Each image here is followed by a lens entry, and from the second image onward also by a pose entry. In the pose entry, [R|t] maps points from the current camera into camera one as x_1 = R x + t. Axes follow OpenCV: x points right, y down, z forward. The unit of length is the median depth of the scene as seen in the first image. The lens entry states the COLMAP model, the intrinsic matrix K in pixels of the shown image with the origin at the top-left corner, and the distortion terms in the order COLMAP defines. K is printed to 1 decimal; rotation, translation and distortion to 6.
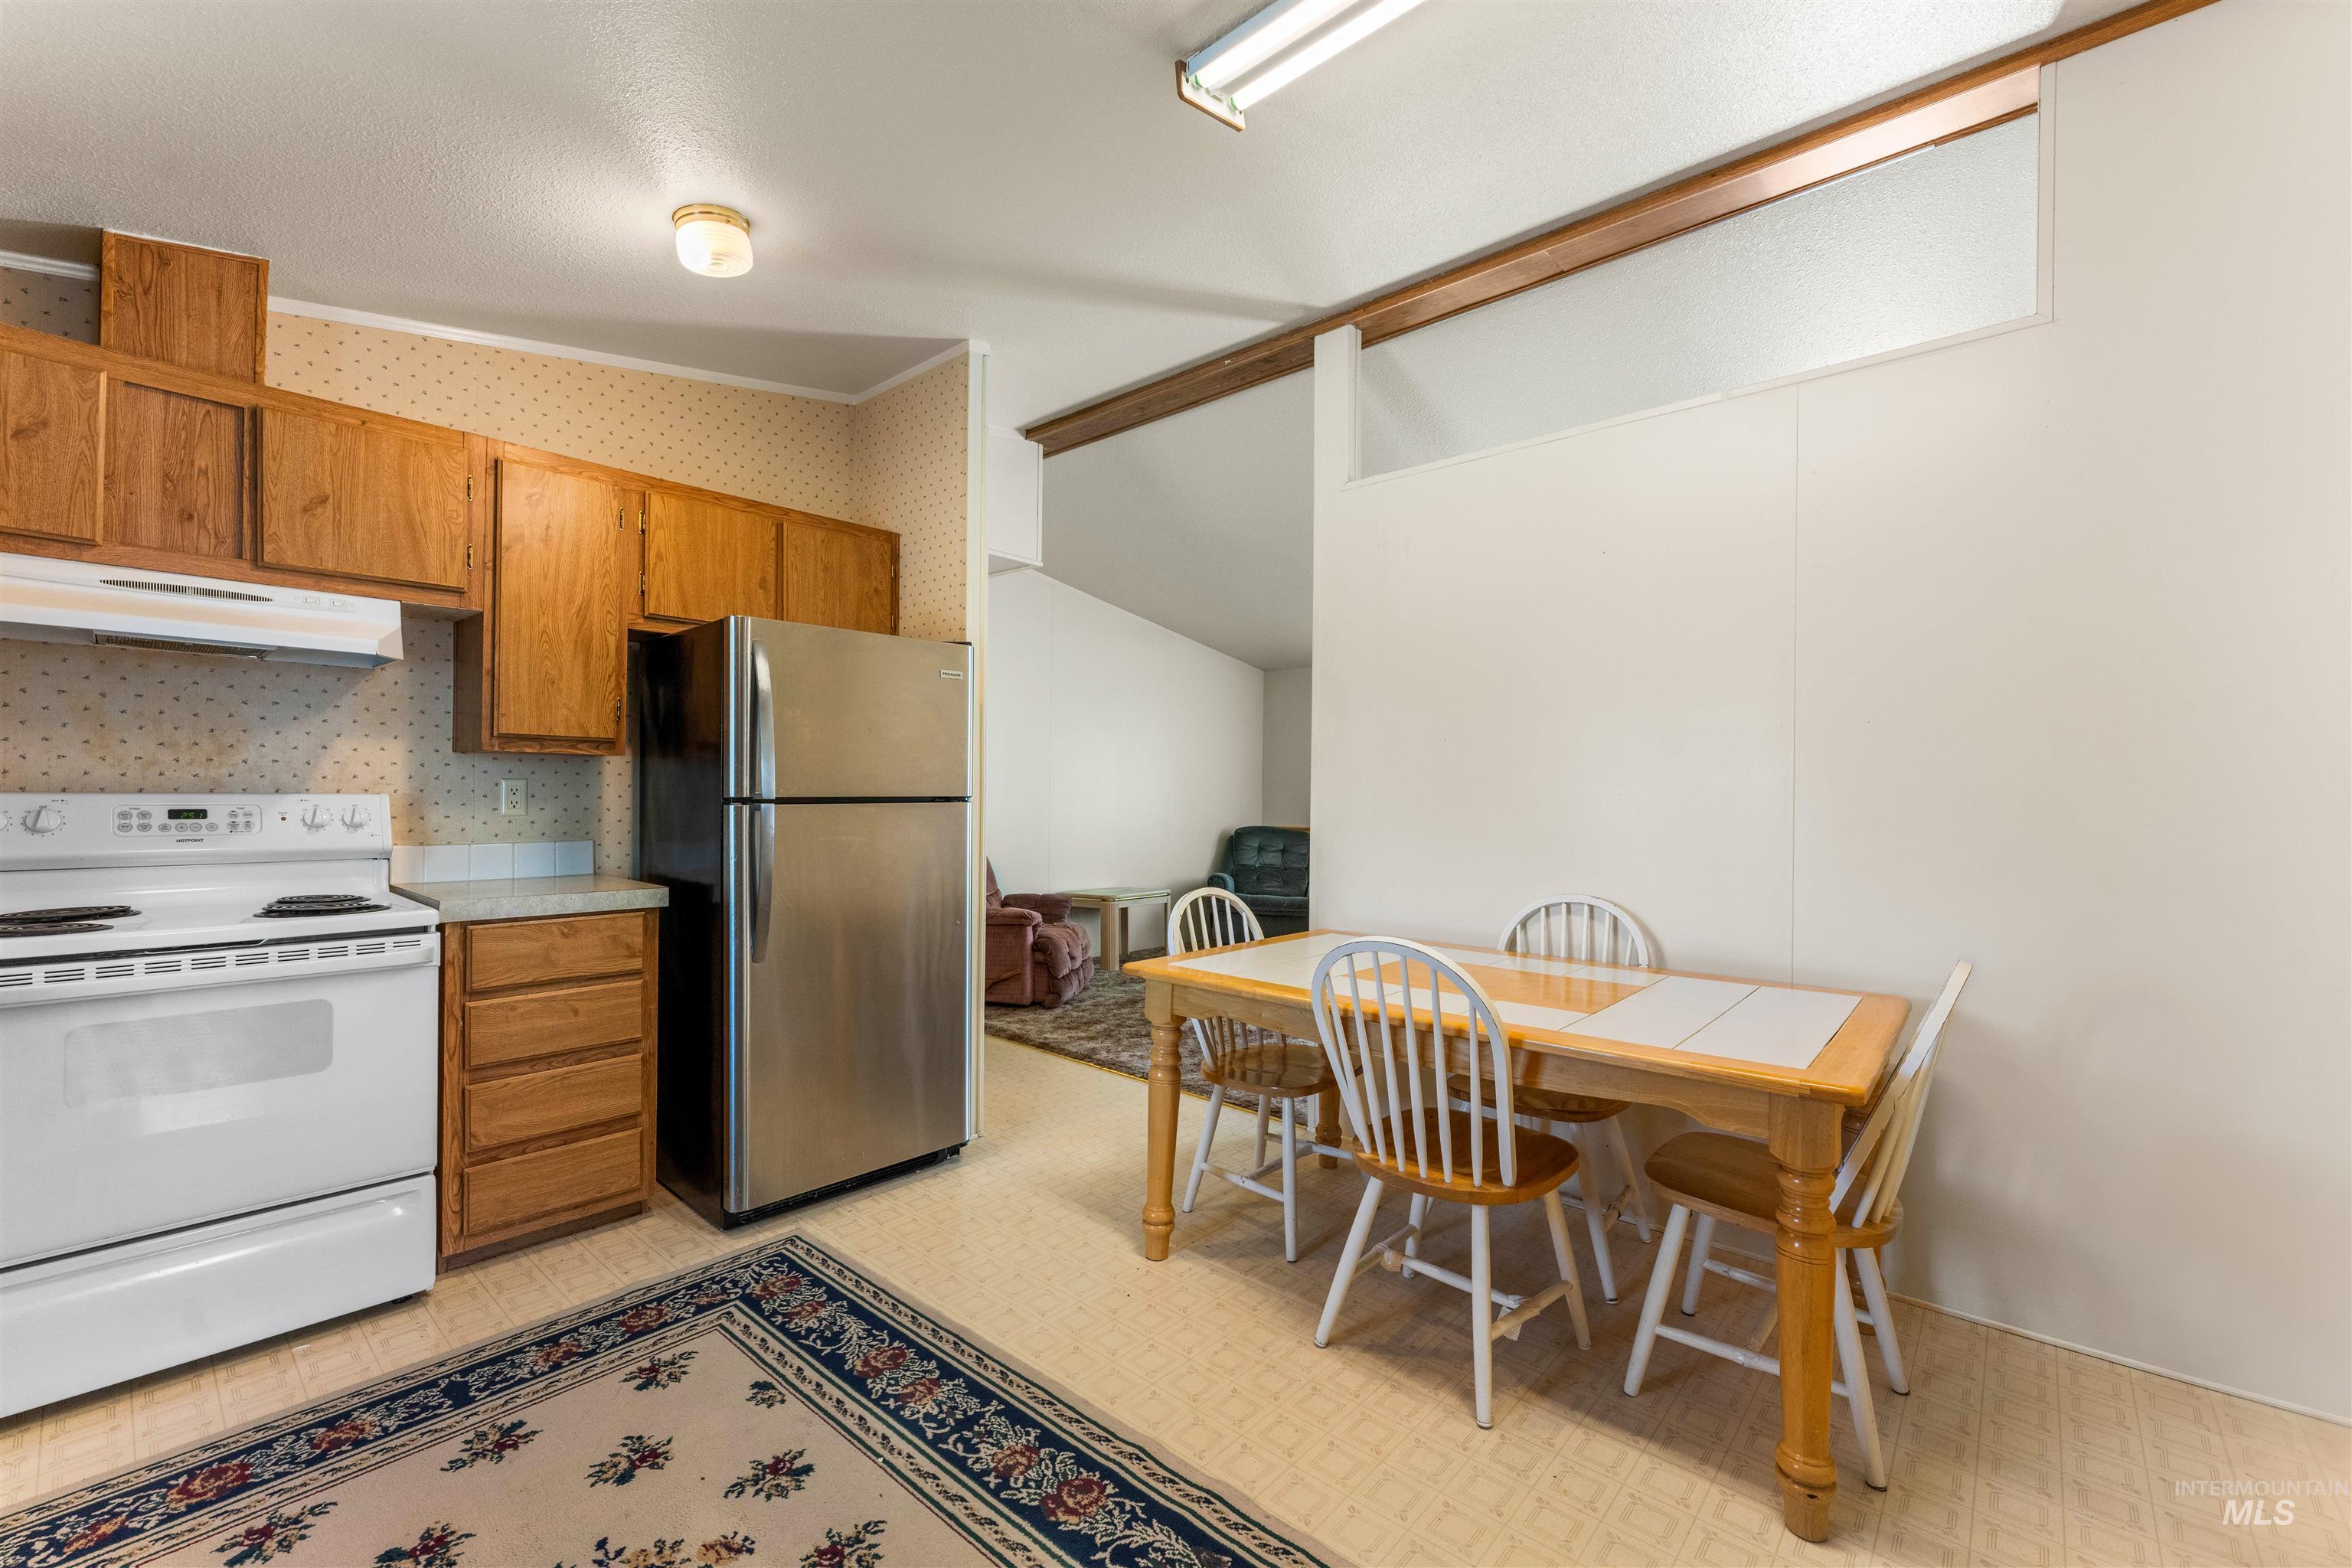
lens RADIAL K [[950.4, 0, 1183.5], [0, 950.4, 795.1], [0, 0, 1]] dist [0.001043, -0.000379]
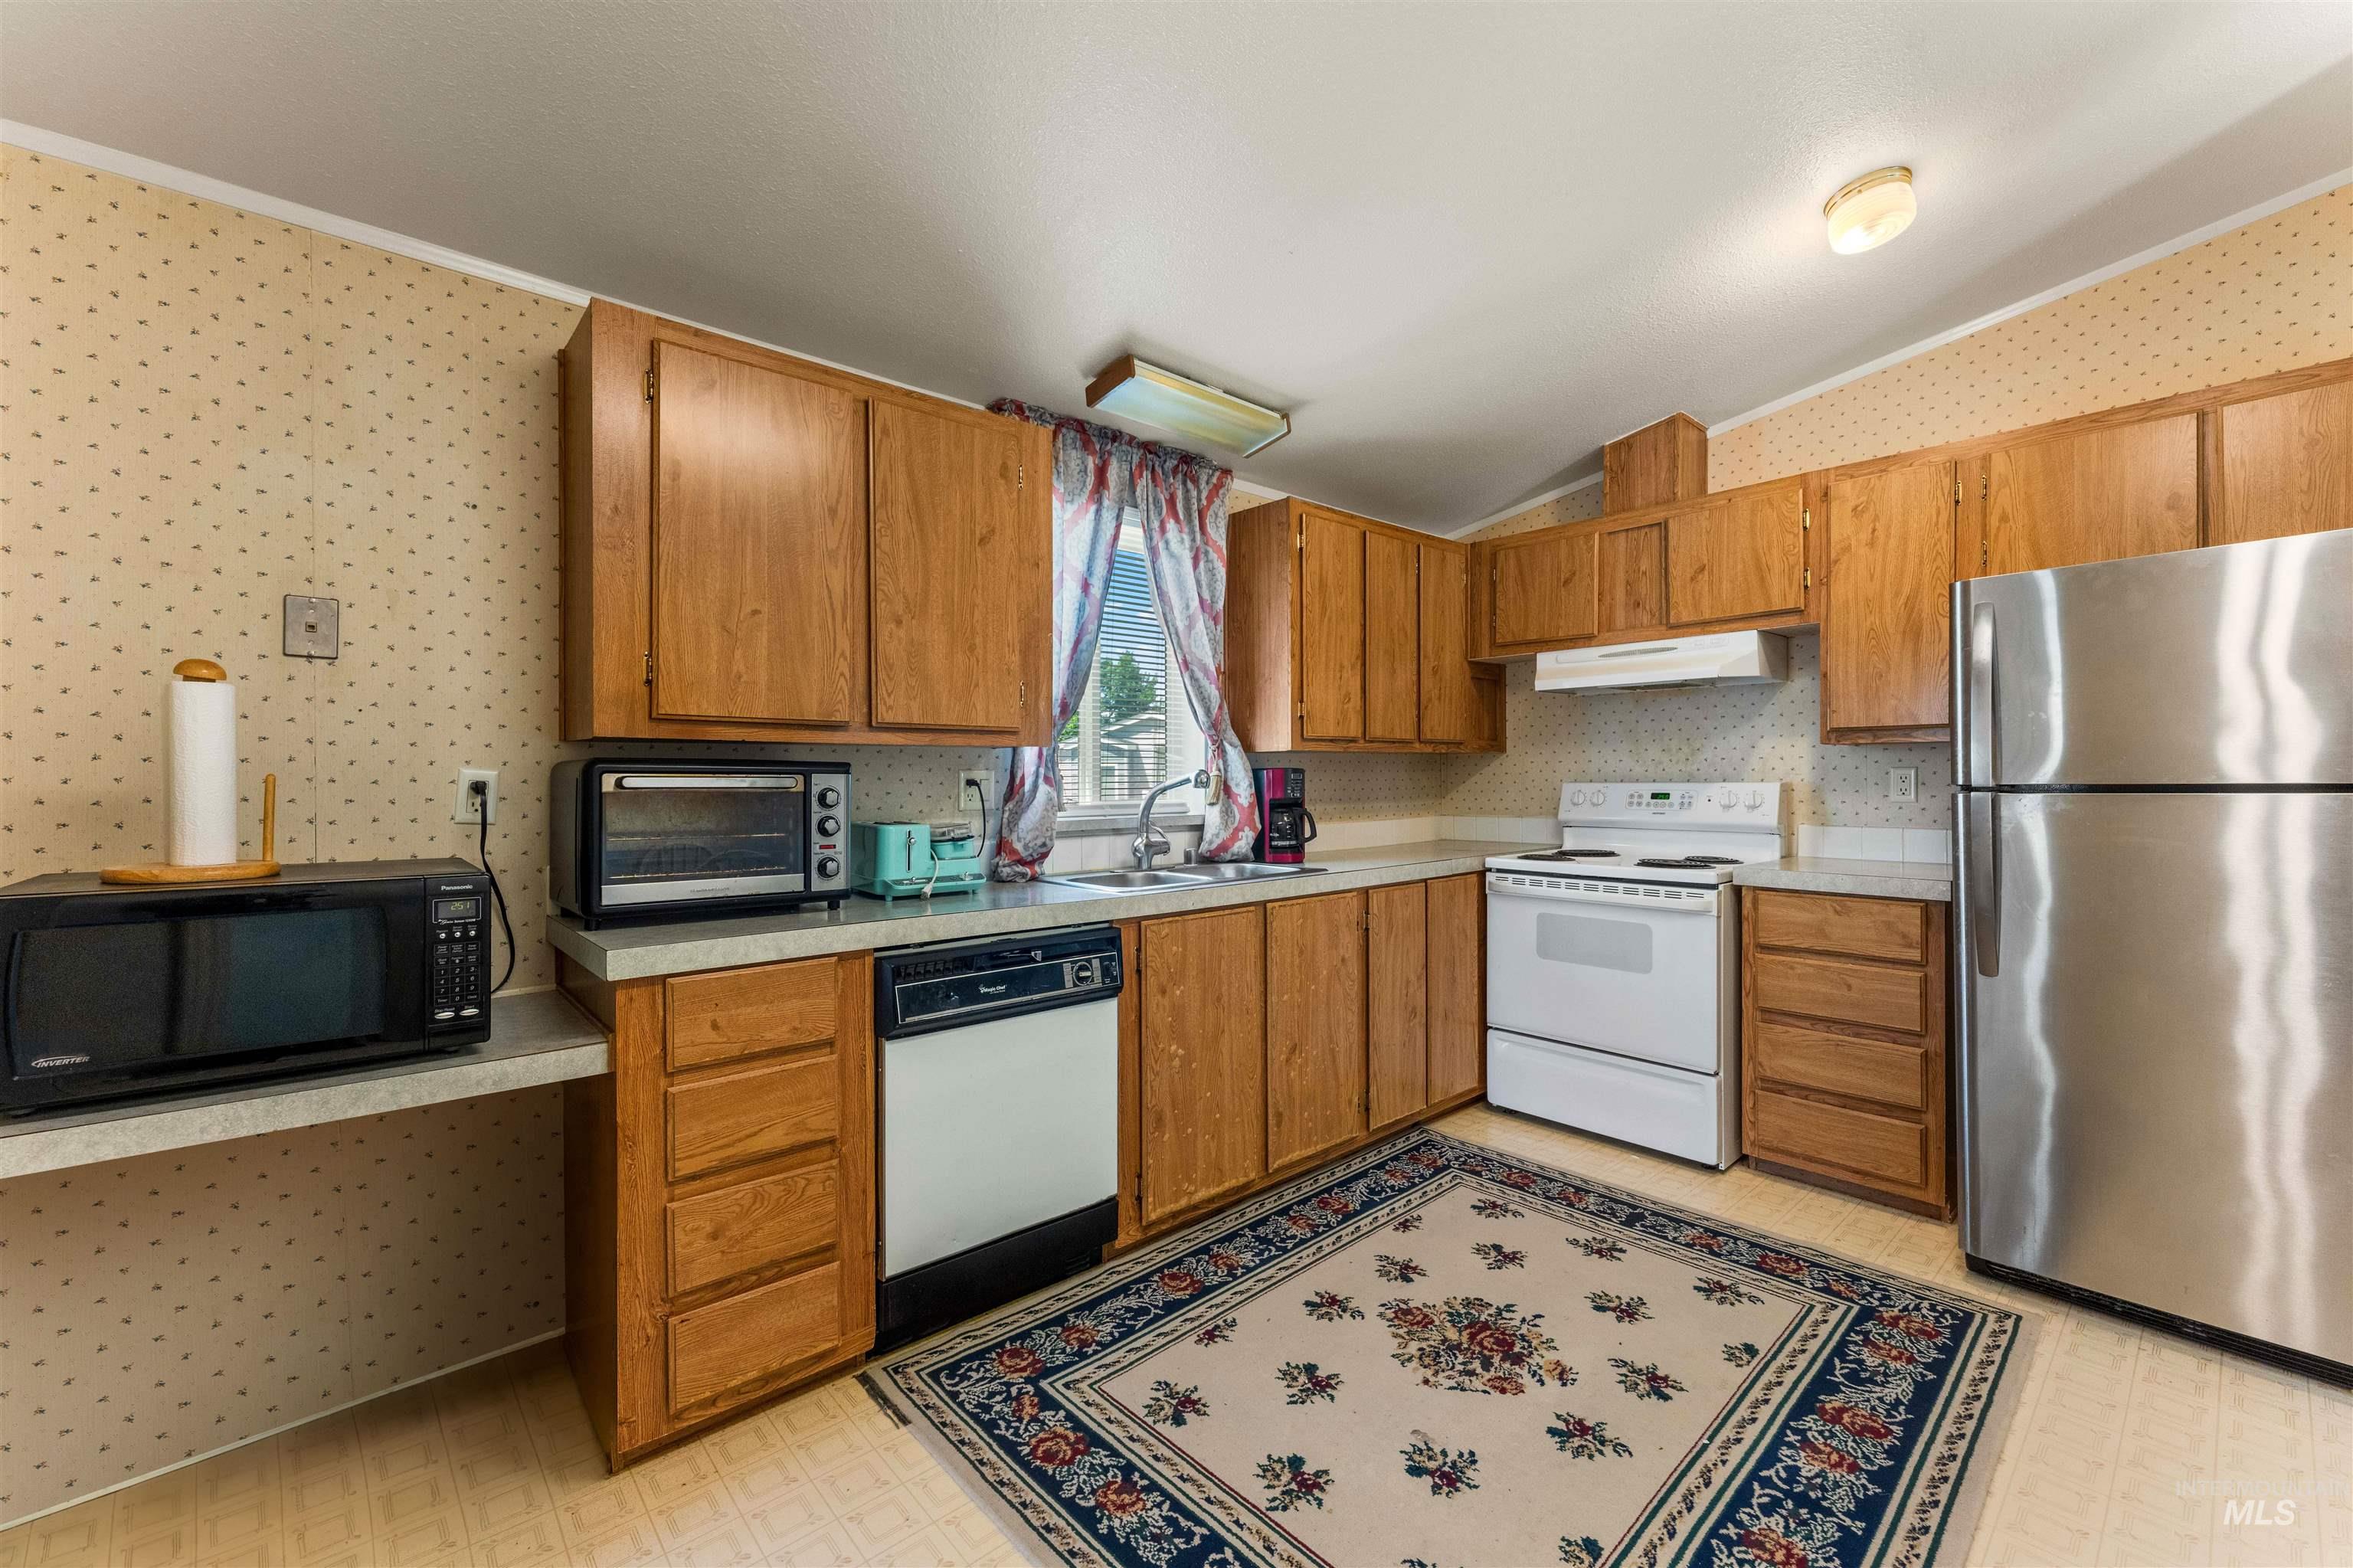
lens RADIAL K [[950.8, 0, 1183.0], [0, 950.8, 779.0], [0, 0, 1]] dist [0.001043, -0.000379]
pose [[-0.112722, -0.006537, -0.993605, 0.558128], [0.003808, 0.999968, -0.007011, 0.000402], [0.993619, -0.004574, -0.112694, 0.419384]]
